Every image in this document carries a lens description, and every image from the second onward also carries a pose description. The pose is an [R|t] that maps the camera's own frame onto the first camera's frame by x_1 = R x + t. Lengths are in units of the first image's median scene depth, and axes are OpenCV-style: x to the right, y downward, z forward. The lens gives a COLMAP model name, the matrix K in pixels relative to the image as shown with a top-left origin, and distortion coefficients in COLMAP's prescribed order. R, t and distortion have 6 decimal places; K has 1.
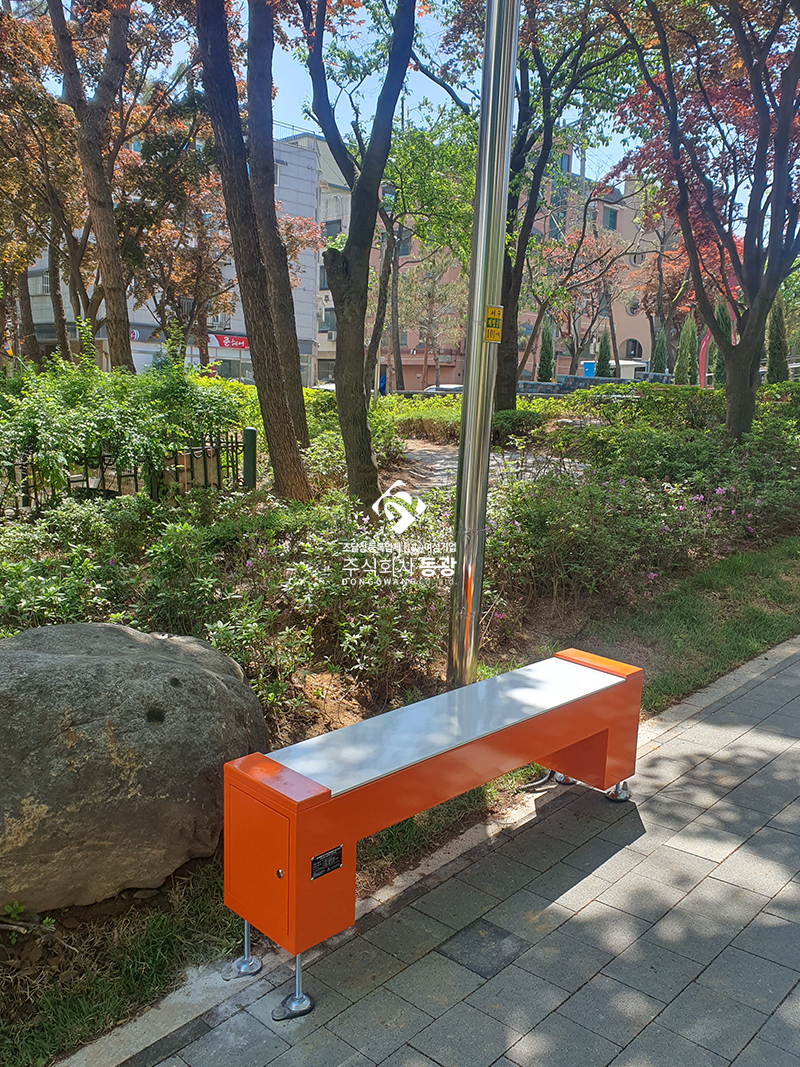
lens RADIAL K [[895.3, 0, 400.0], [0, 895.3, 533.5], [0, 0, 1]] dist [-0.008202, -0.001304]
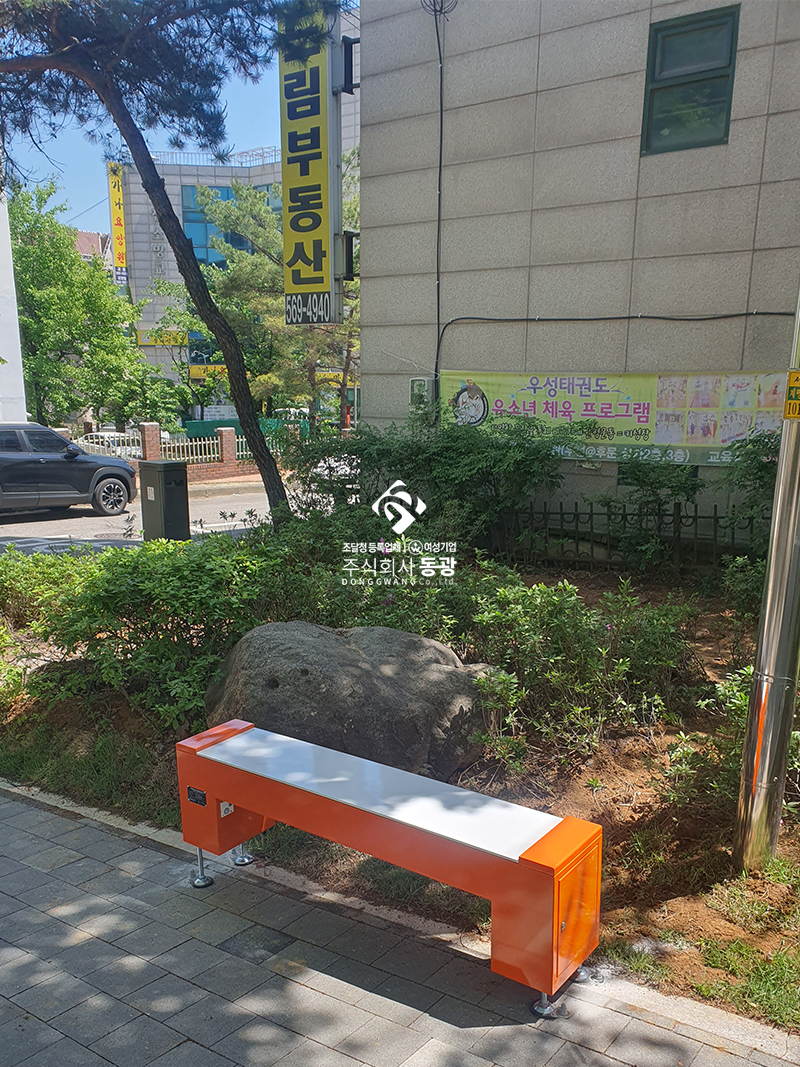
lens RADIAL K [[913.5, 0, 398.7], [0, 913.5, 610.3], [0, 0, 1]] dist [0.034827, 0.012764]
pose [[0.175793, 0.217503, -0.960099, 1.015626], [-0.157400, 0.968950, 0.190689, -0.206281], [0.971762, 0.117597, 0.204570, 0.720620]]
